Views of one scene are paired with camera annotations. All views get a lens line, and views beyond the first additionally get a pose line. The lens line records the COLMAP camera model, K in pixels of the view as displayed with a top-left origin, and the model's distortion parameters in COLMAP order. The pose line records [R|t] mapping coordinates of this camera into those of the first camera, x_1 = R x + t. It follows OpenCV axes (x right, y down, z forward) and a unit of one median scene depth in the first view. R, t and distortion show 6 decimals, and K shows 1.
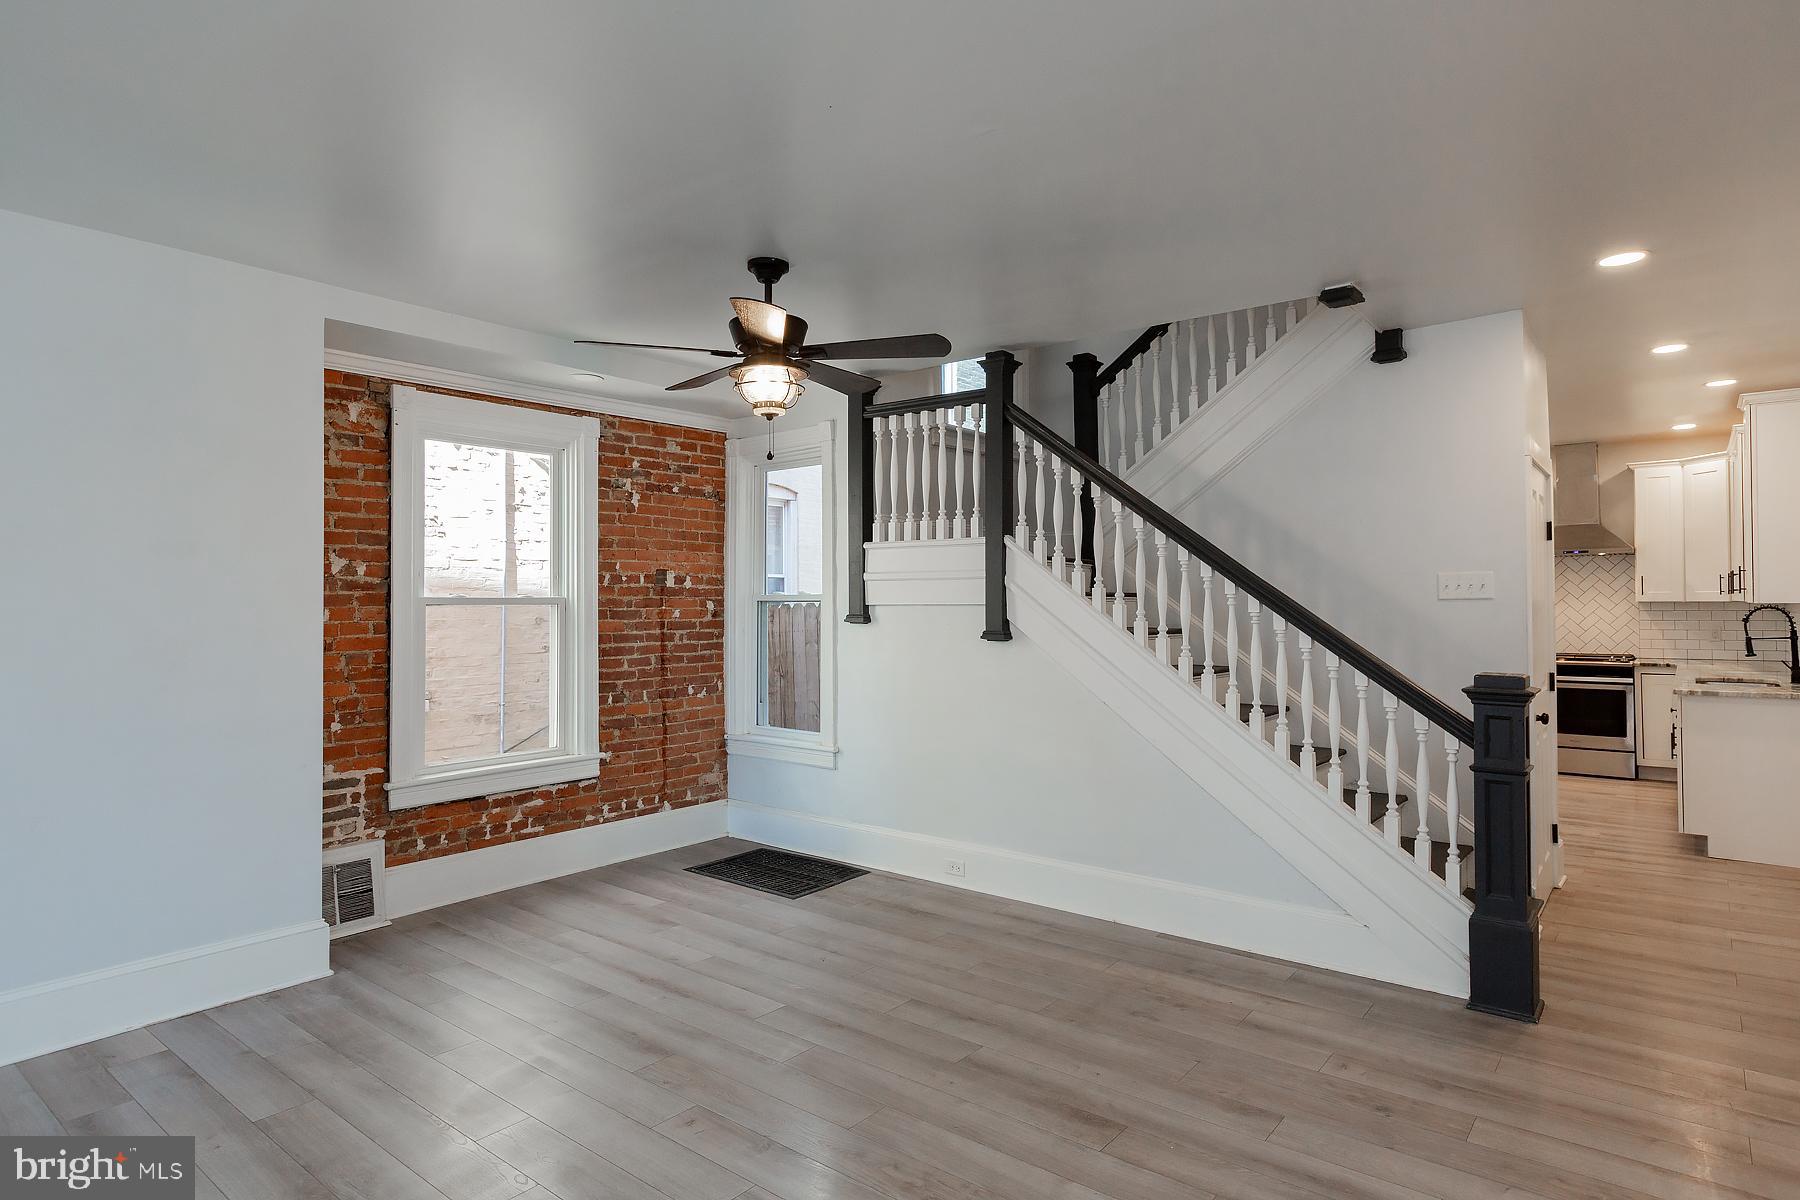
lens RADIAL K [[978.5, 0, 901.9], [0, 978.5, 586.7], [0, 0, 1]] dist [0.002375, -0.001522]
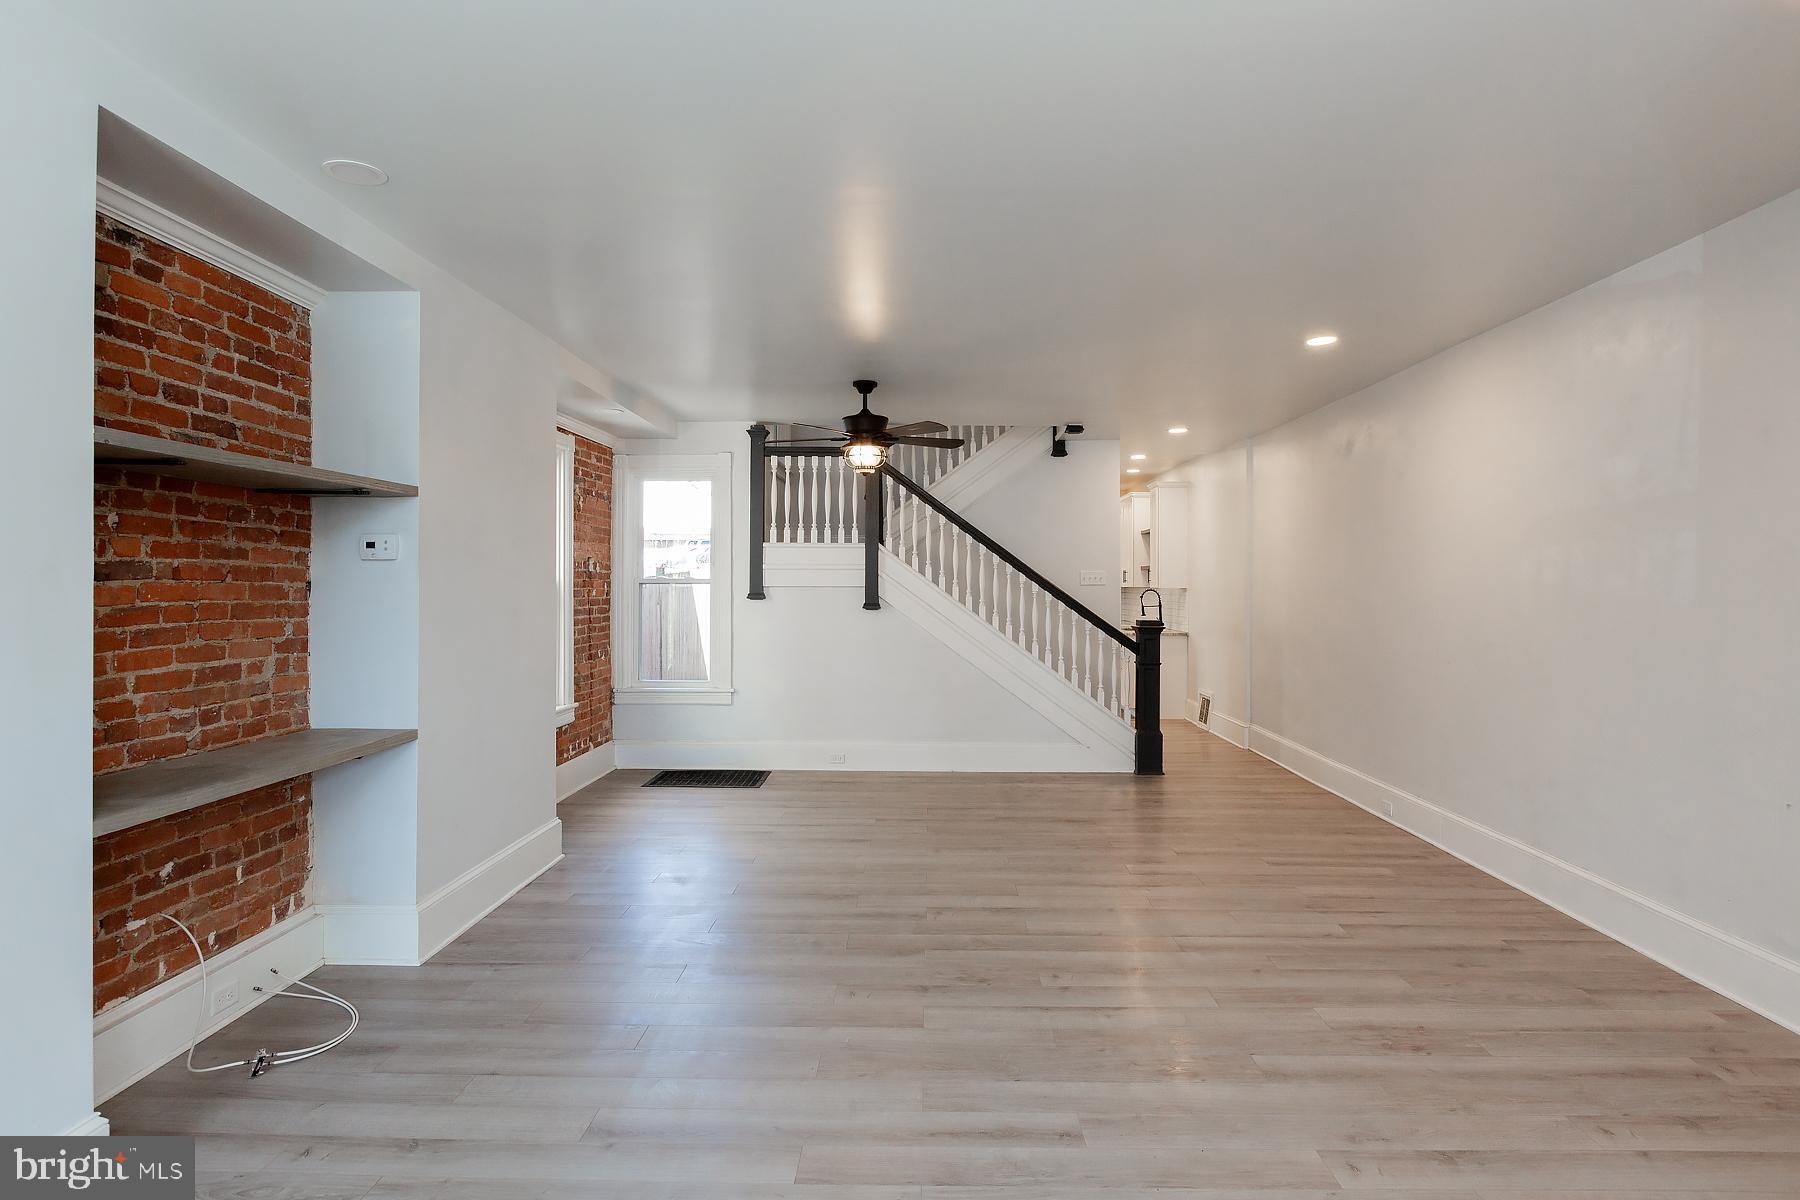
lens RADIAL K [[978.5, 0, 901.9], [0, 978.5, 586.7], [0, 0, 1]] dist [0.002375, -0.001522]
pose [[0.792772, 0.004789, 0.609500, -0.809550], [-0.014817, 0.999825, 0.011417, -0.000442], [-0.609339, -0.018082, 0.792704, -0.273615]]
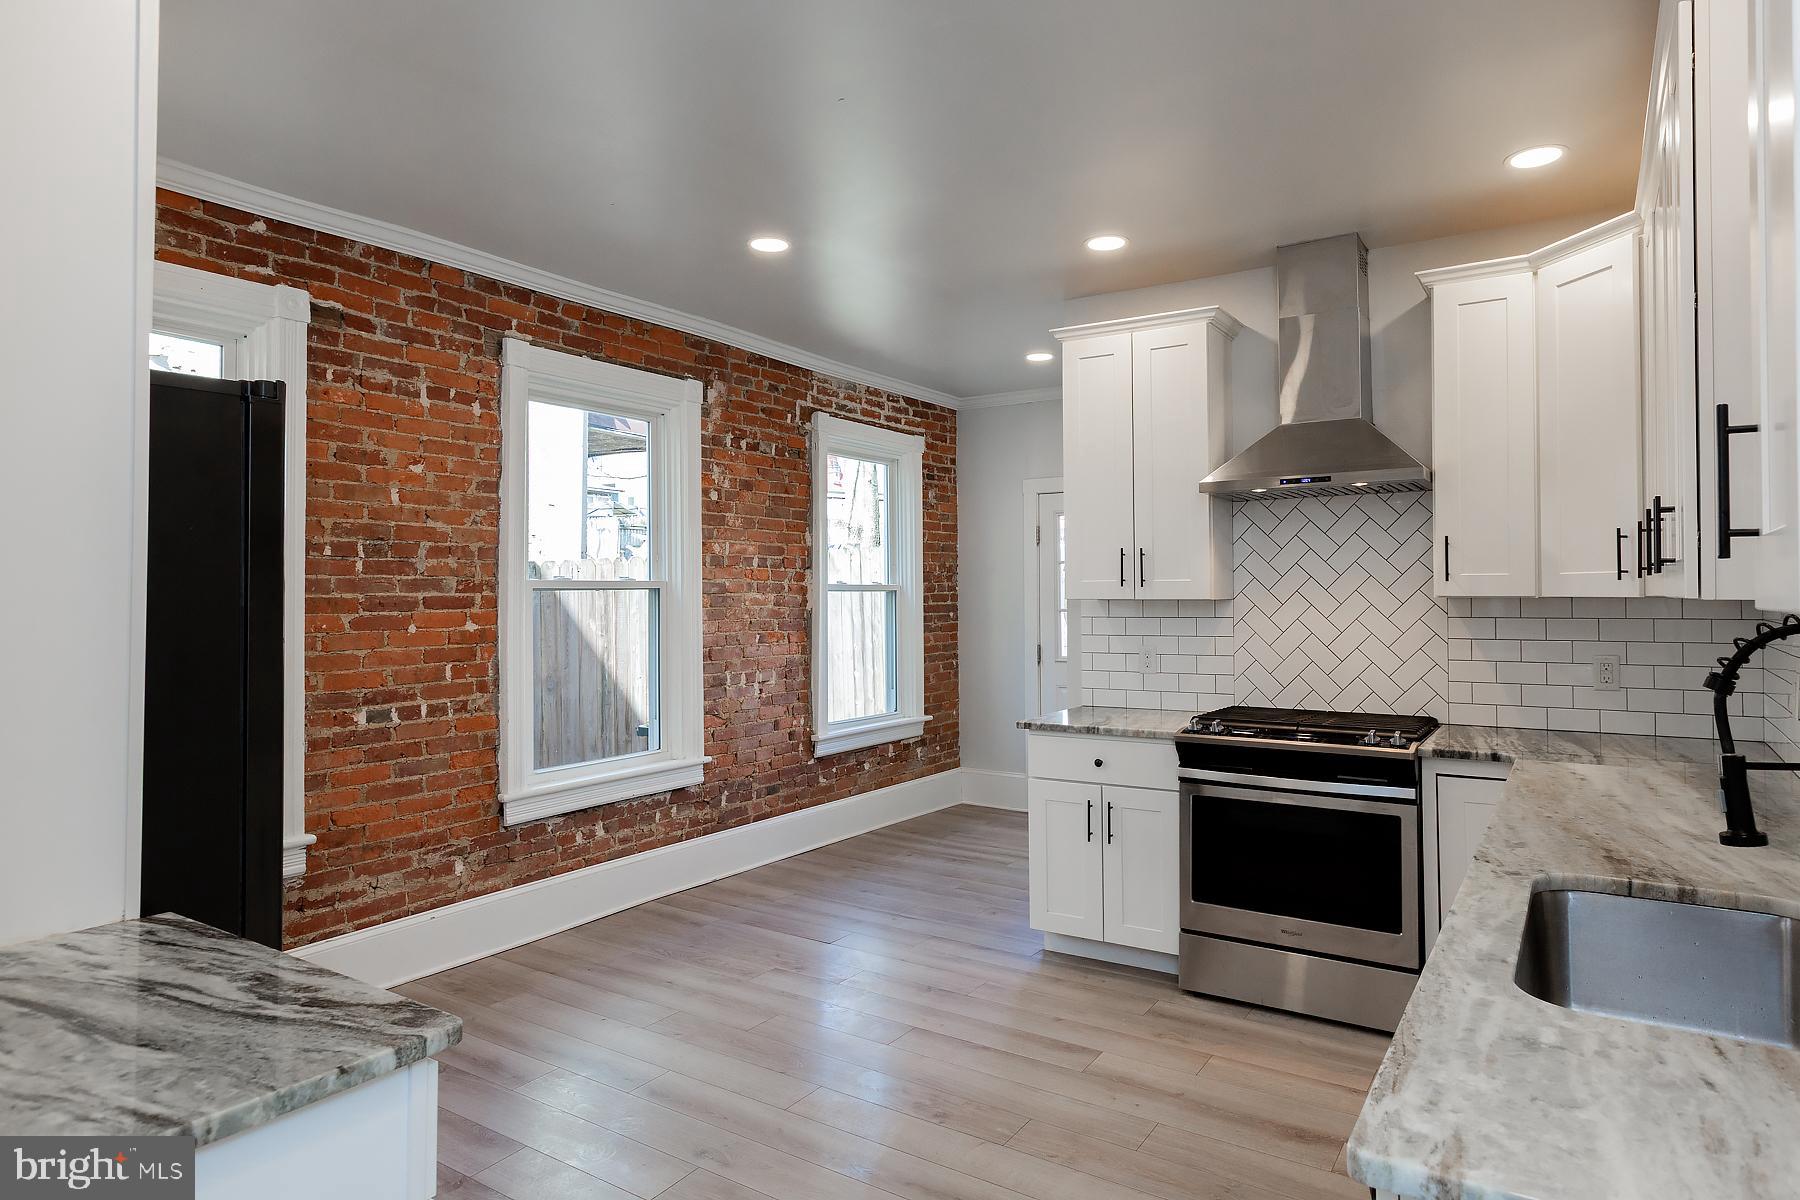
lens RADIAL K [[1042.7, 0, 907.2], [0, 1042.7, 575.6], [0, 0, 1]] dist [0.001263, -0.000737]
pose [[0.995067, 0.004509, 0.099104, 0.783892], [-0.004545, 0.999990, 0.000143, 0.011631], [-0.099102, -0.000593, 0.995077, 0.940089]]
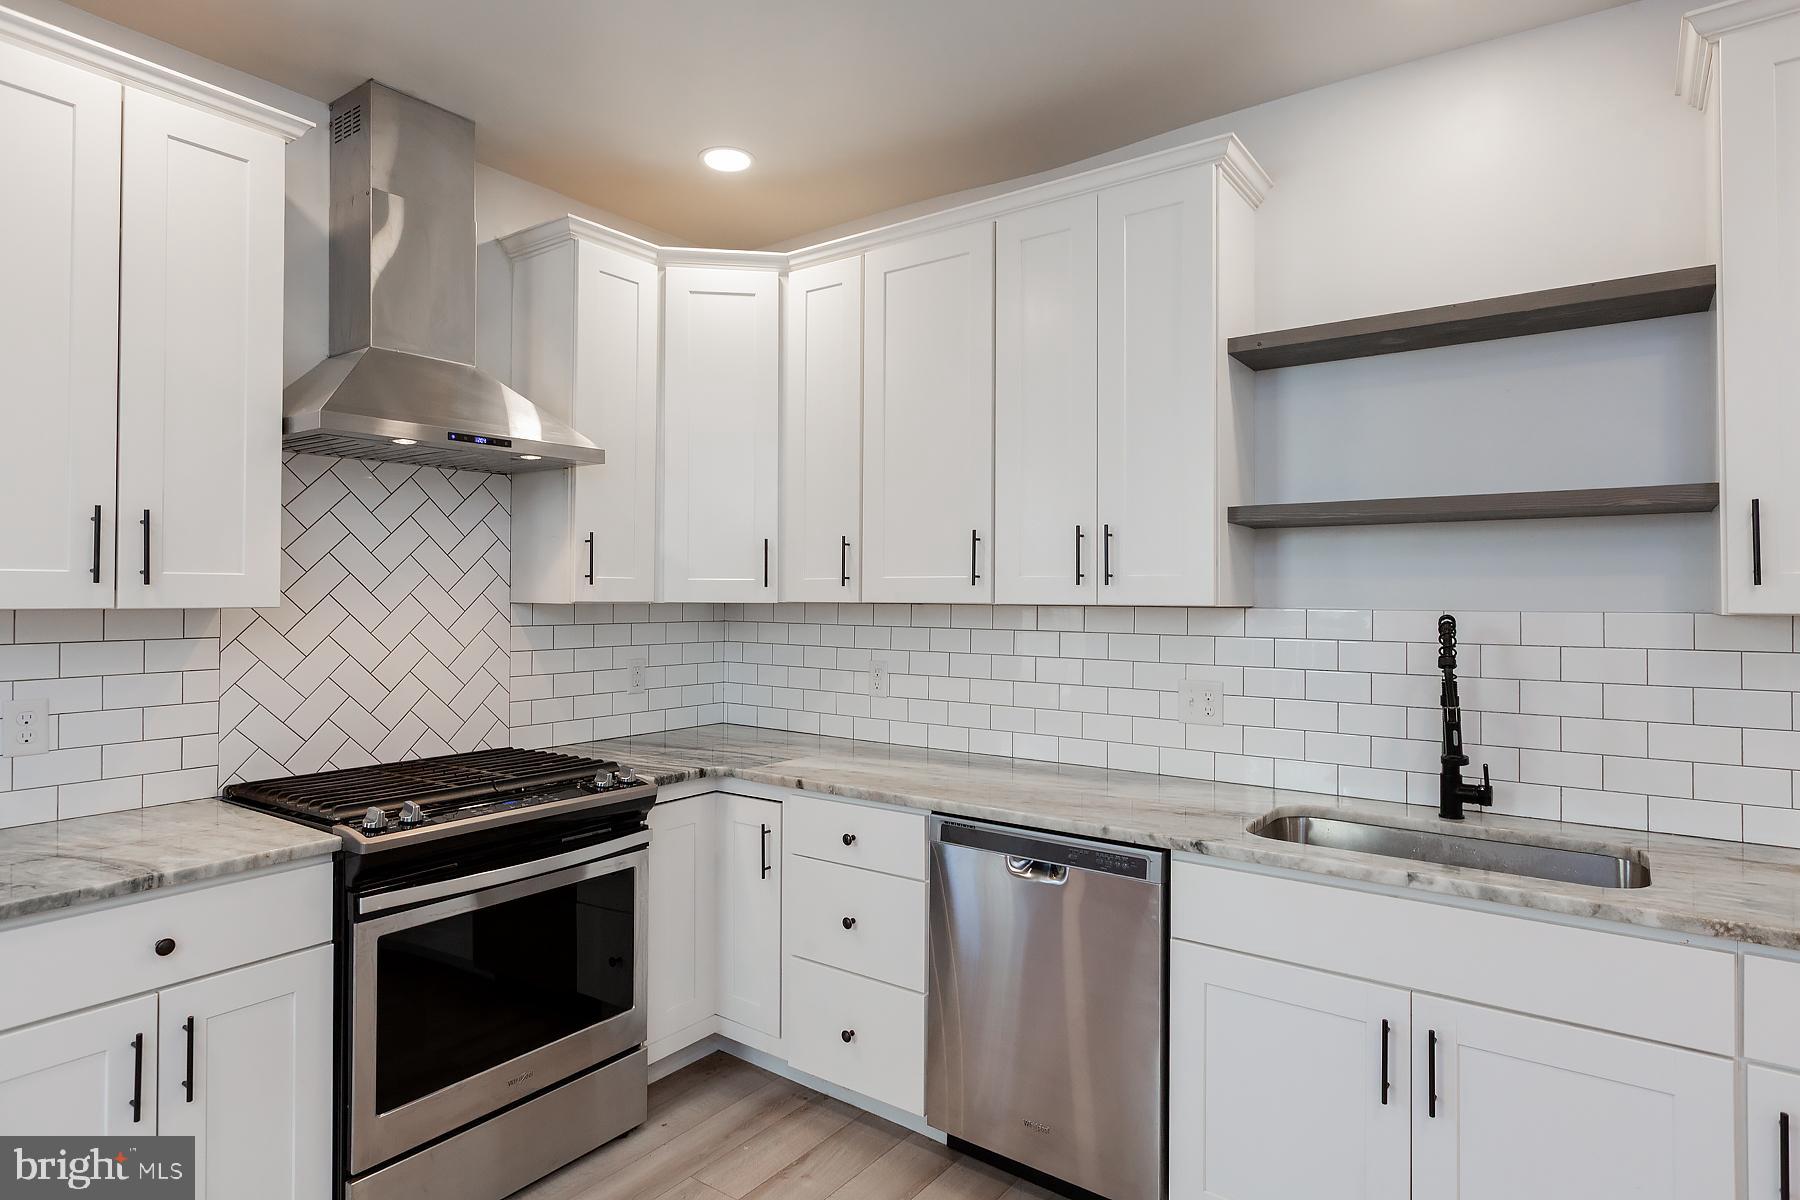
lens RADIAL K [[978.5, 0, 901.9], [0, 978.5, 586.7], [0, 0, 1]] dist [0.002375, -0.001522]
pose [[-0.048283, 0.018061, 0.998670, 0.631180], [-0.018532, 0.999648, -0.018975, 0.023363], [-0.998662, -0.019424, -0.047931, 1.471192]]
